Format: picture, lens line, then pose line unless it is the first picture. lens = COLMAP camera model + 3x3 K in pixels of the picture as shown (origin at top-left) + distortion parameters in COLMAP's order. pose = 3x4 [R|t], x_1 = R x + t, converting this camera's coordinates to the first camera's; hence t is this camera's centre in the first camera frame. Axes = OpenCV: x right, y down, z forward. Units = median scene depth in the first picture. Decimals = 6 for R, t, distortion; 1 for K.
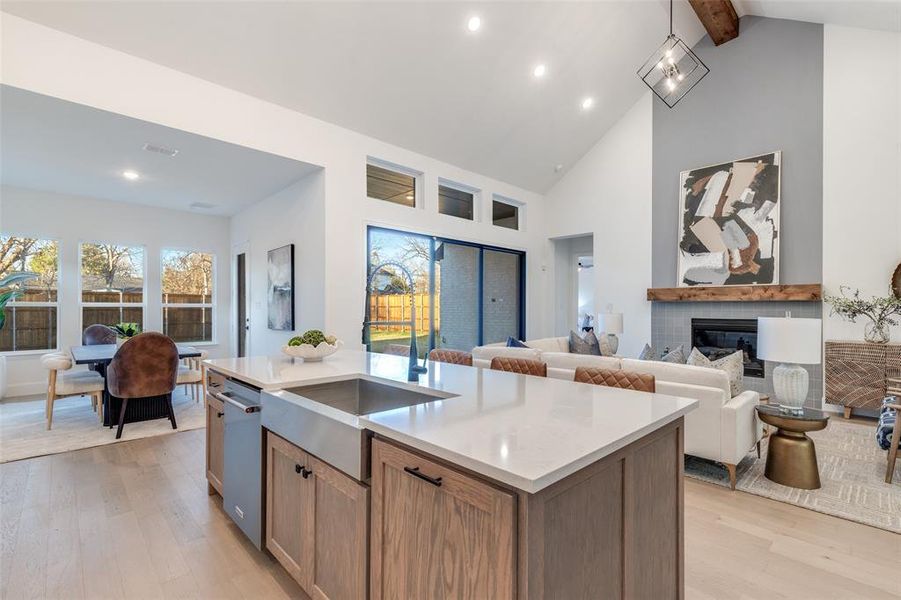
lens RADIAL K [[413.9, 0, 454.6], [0, 413.9, 304.7], [0, 0, 1]] dist [0.009643, -0.000066]
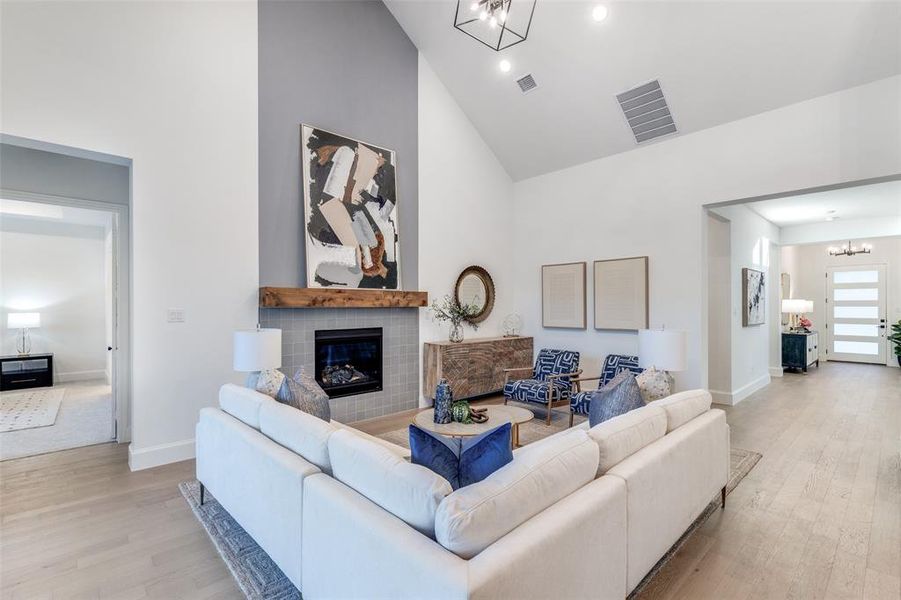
lens RADIAL K [[413.9, 0, 454.6], [0, 413.9, 304.7], [0, 0, 1]] dist [0.009643, -0.000066]
pose [[0.016135, -0.000623, 0.999870, -0.178743], [-0.006415, 0.999979, 0.000727, -0.016903], [-0.999849, -0.006426, 0.016130, 0.851384]]
